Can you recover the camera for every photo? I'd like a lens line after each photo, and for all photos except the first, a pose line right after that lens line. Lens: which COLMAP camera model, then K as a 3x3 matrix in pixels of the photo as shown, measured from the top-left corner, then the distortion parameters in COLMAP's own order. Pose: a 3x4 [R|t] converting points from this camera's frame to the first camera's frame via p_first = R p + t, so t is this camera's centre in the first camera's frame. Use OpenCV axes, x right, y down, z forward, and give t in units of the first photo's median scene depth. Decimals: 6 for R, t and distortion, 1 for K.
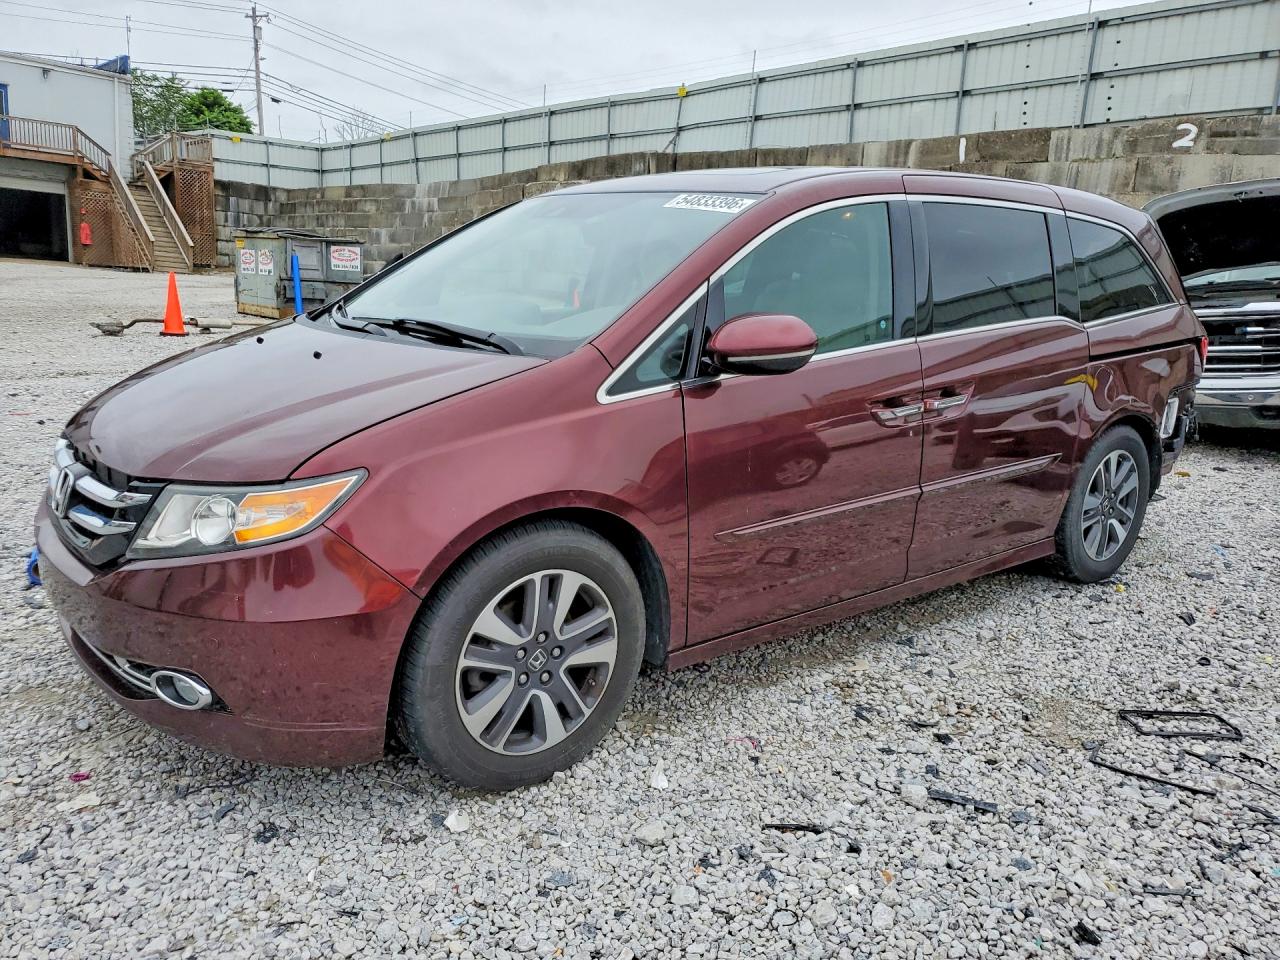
lens RADIAL K [[1003.3, 0, 626.3], [0, 1003.3, 498.0], [0, 0, 1]] dist [0.004963, 0.034473]
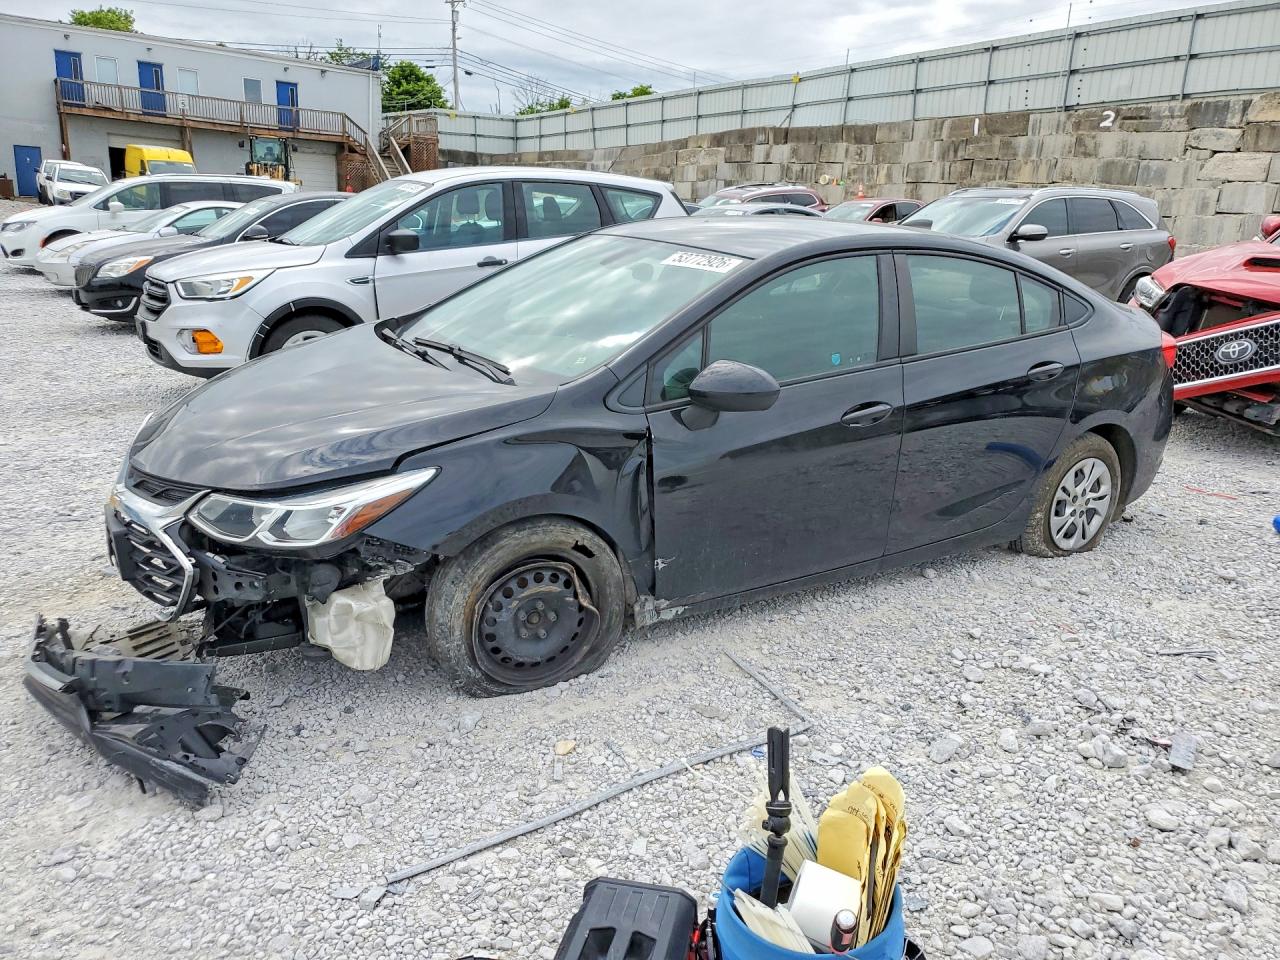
lens RADIAL K [[1009.2, 0, 645.0], [0, 1009.2, 498.7], [0, 0, 1]] dist [0.000972, 0.041322]
pose [[0.991313, 0.019396, -0.130088, 0.038263], [-0.012935, 0.998649, 0.050333, 0.081174], [0.130888, -0.048213, 0.990224, -0.351292]]
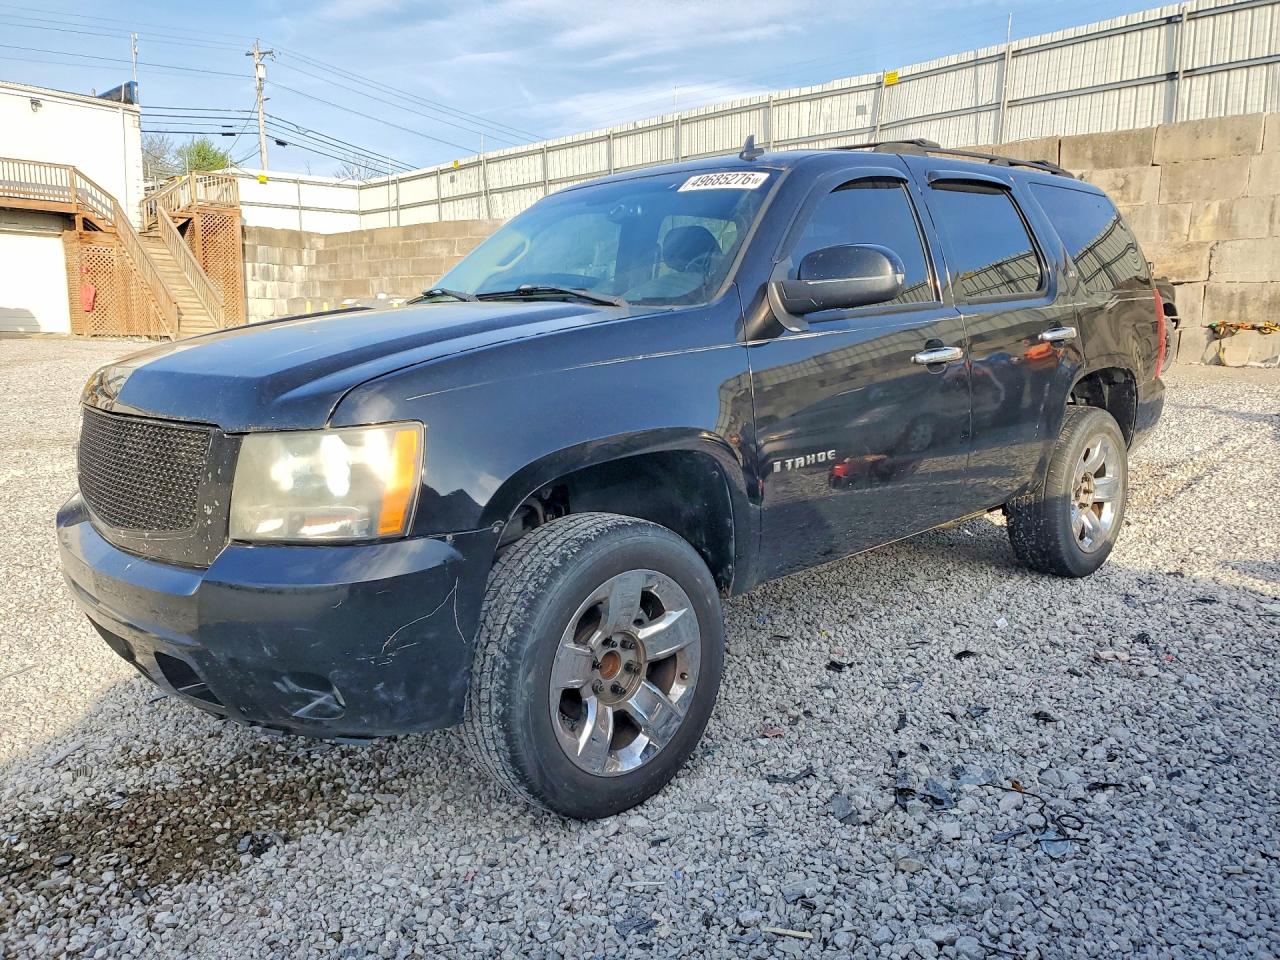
lens RADIAL K [[1009.2, 0, 636.5], [0, 1009.2, 483.4], [0, 0, 1]] dist [0.000972, 0.041322]
pose [[0.997856, -0.054861, 0.035691, -0.166926], [0.056570, 0.997205, -0.048796, -0.060776], [-0.032914, 0.050711, 0.998171, 0.224147]]
